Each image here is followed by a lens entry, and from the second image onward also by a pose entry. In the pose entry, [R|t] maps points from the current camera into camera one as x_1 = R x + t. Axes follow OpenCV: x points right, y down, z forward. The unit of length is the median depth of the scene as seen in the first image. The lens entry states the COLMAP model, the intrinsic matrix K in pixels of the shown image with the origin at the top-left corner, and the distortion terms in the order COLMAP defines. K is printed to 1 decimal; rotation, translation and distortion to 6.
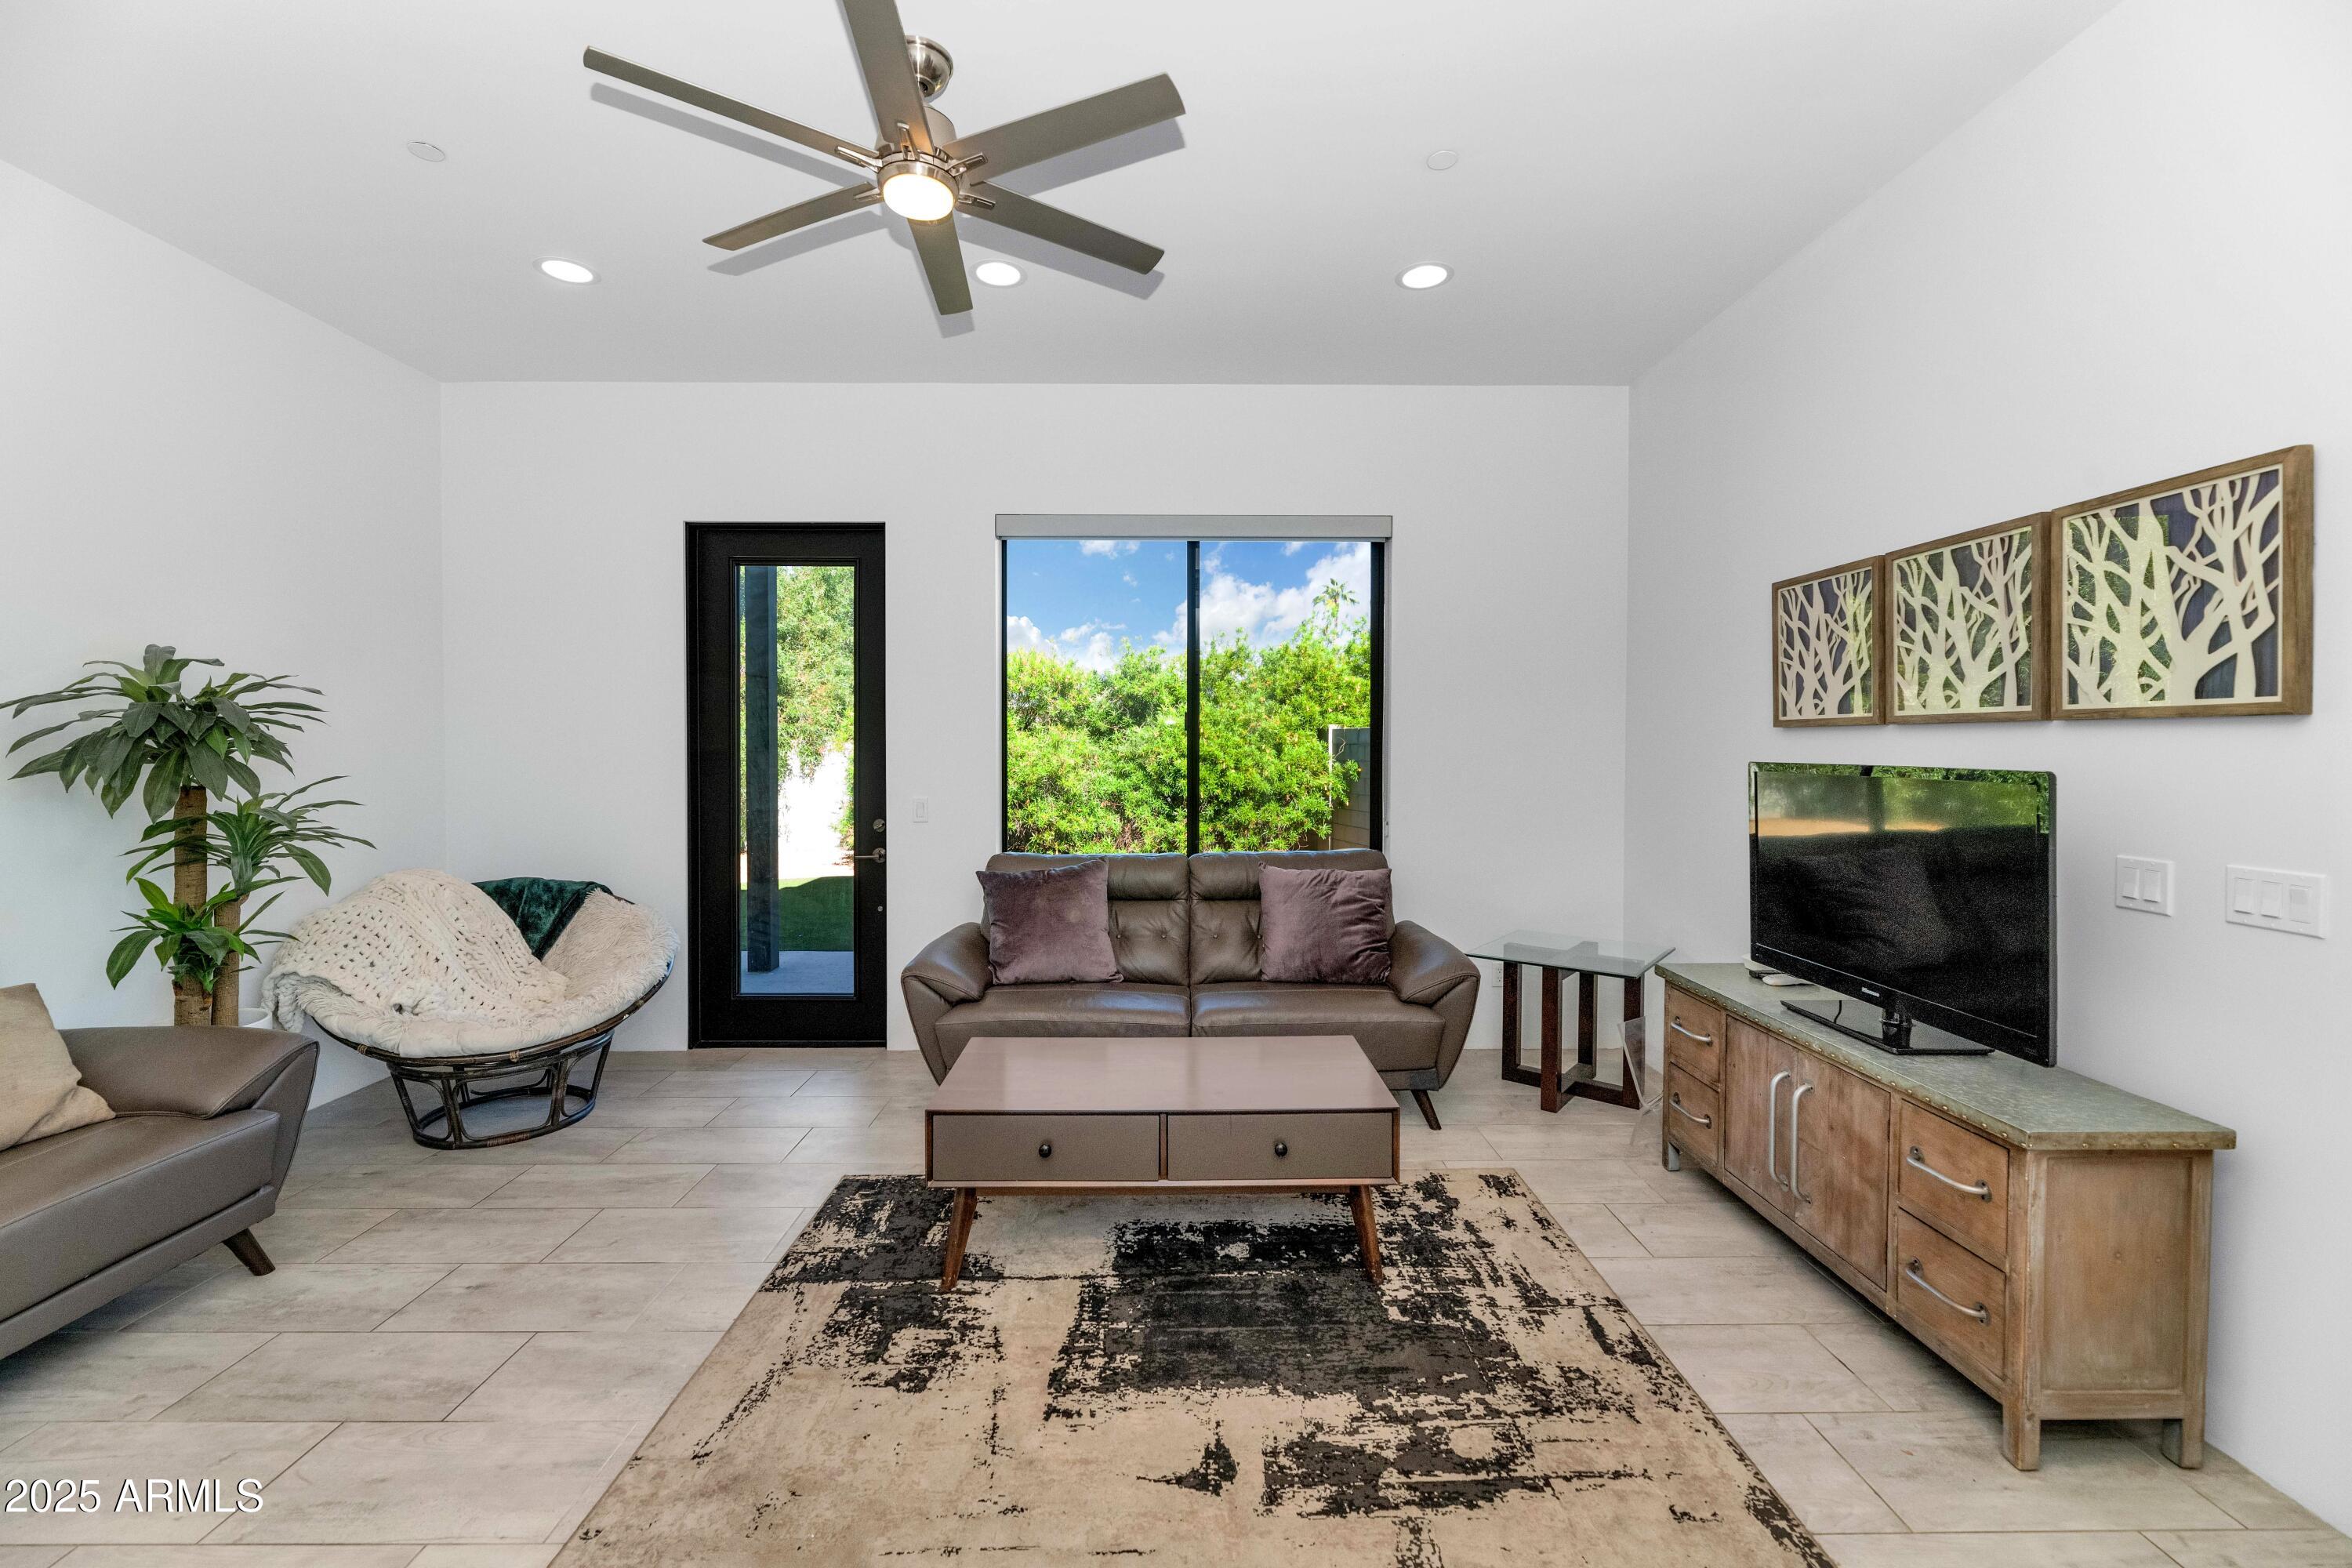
lens RADIAL K [[944.0, 0, 1181.5], [0, 944.0, 752.0], [0, 0, 1]] dist [-0.000004, -0.000006]
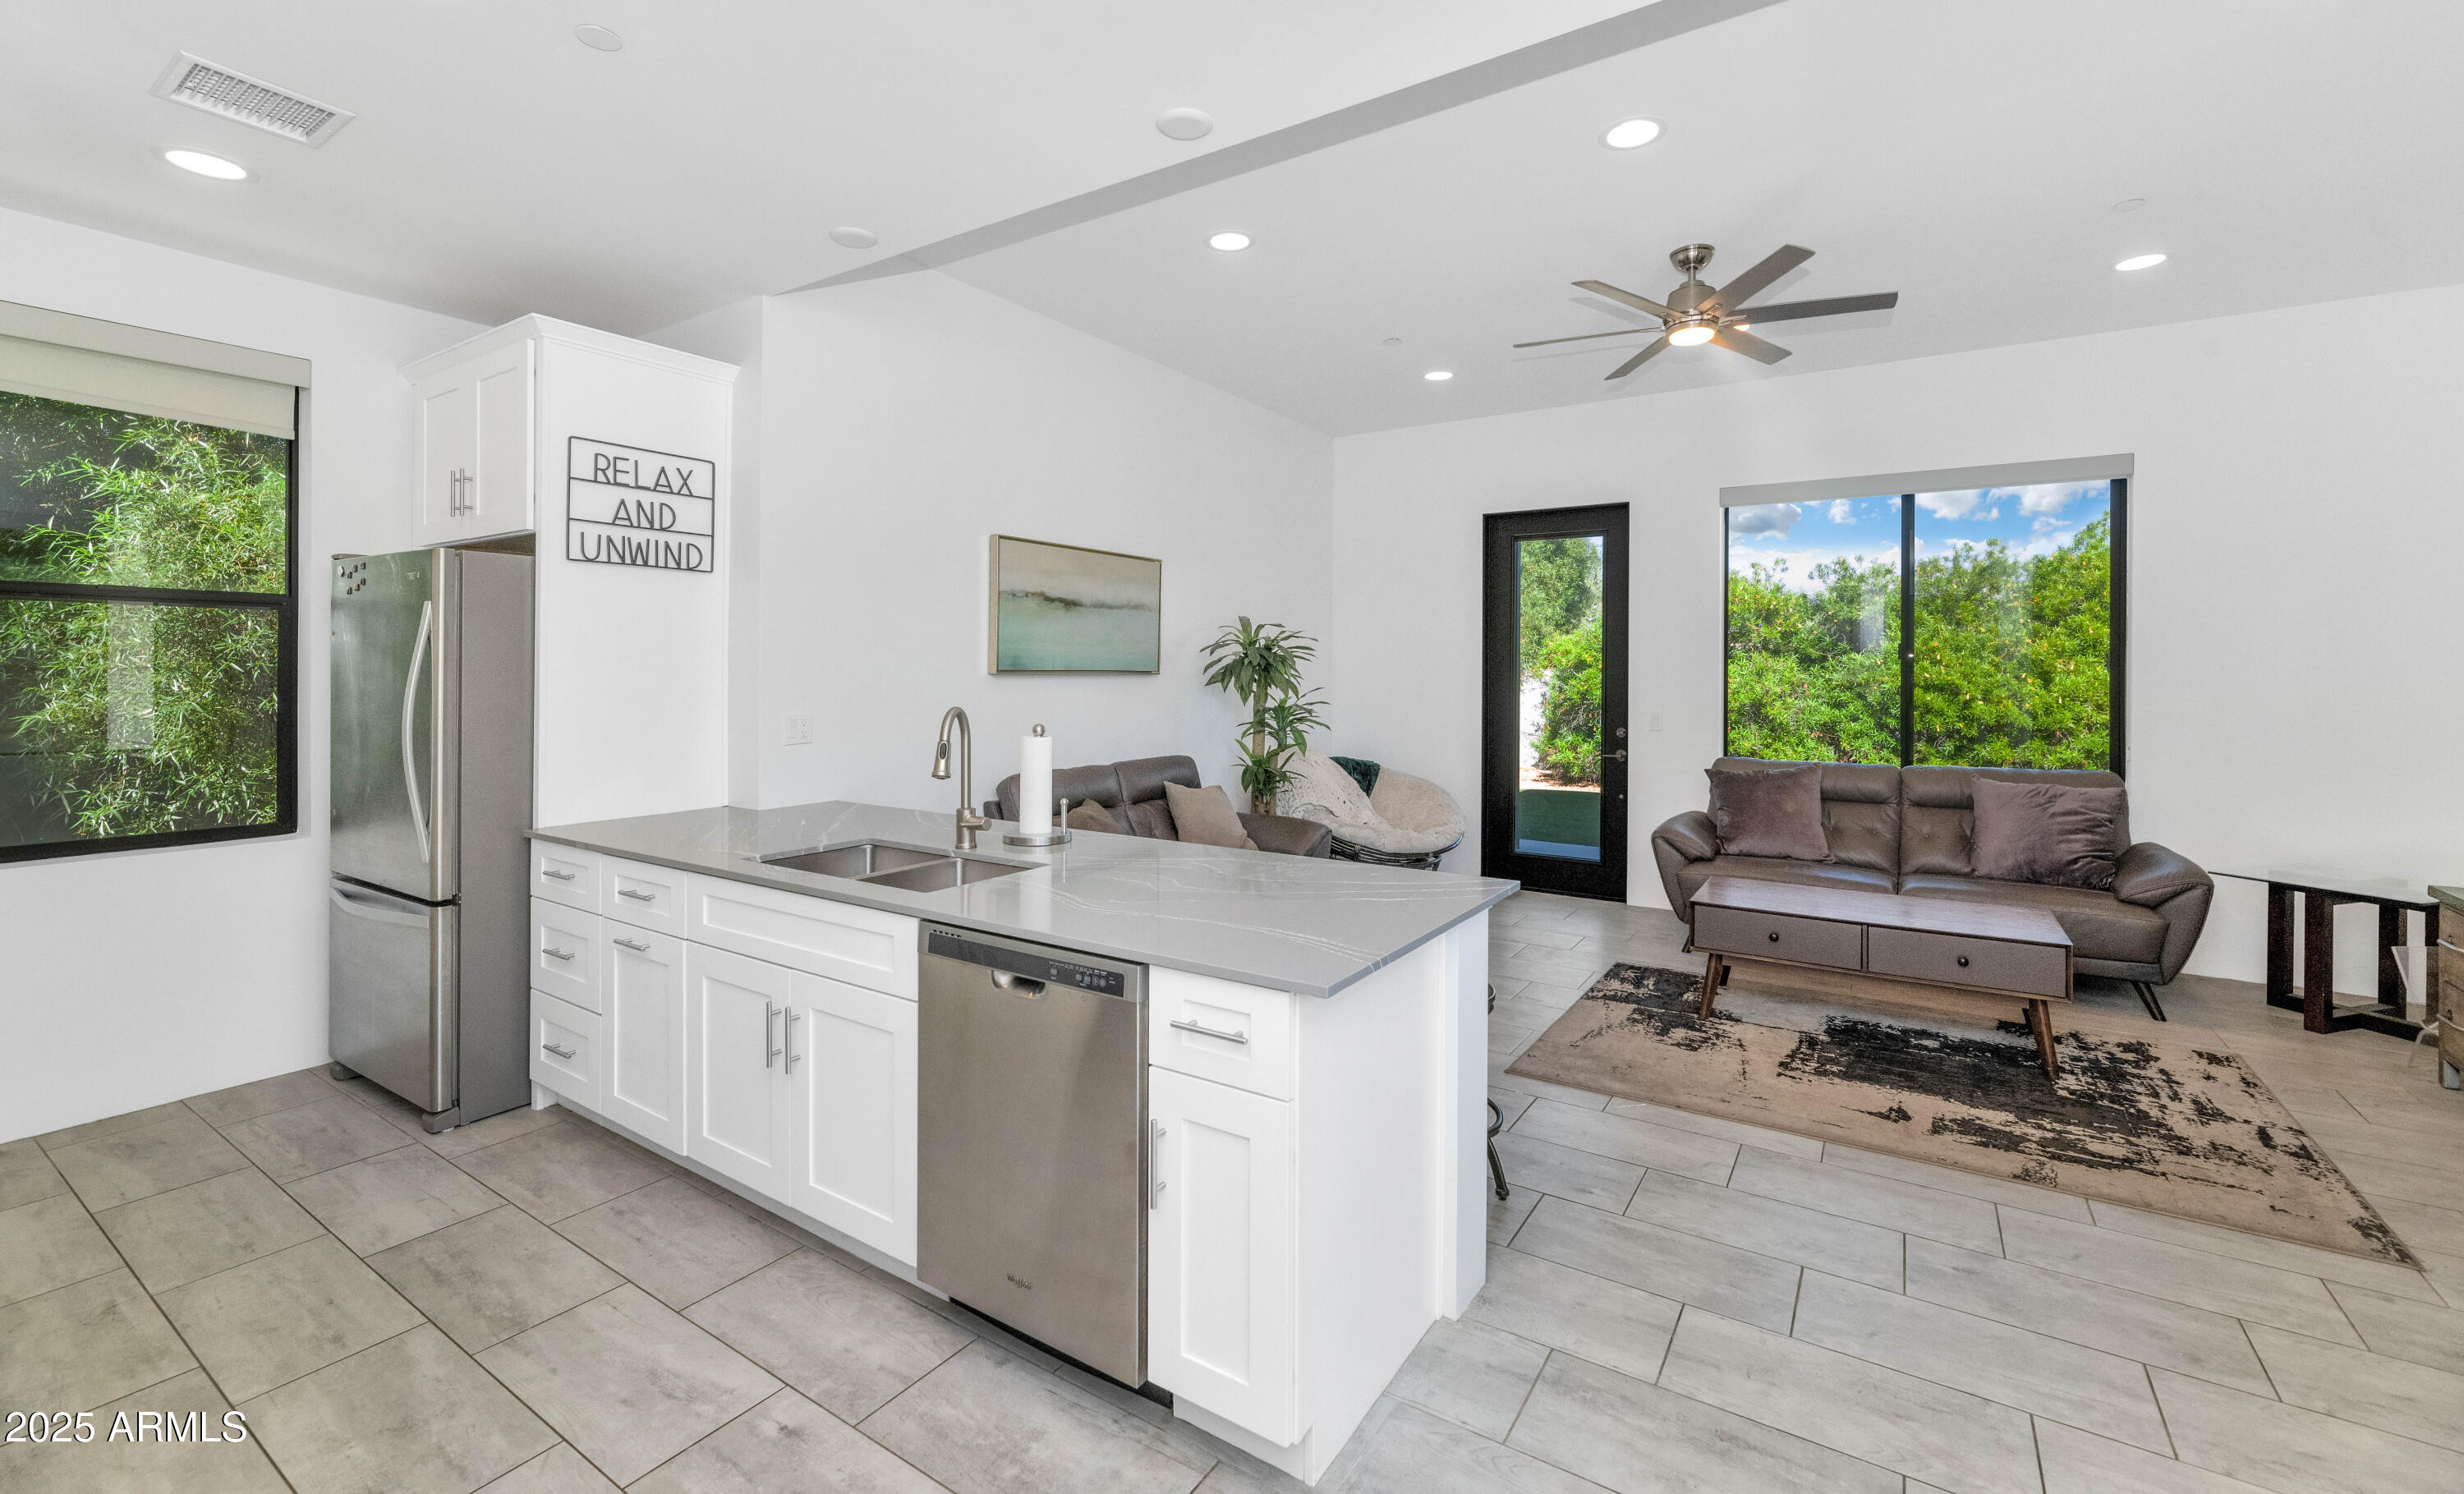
lens RADIAL K [[1024.6, 0, 1245.9], [0, 1024.6, 673.8], [0, 0, 1]] dist [-0.001763, -0.000032]
pose [[0.832165, 0.004215, -0.554512, 0.046972], [-0.007958, 0.999959, -0.004341, 0.009396], [0.554471, 0.008025, 0.832164, -0.657502]]
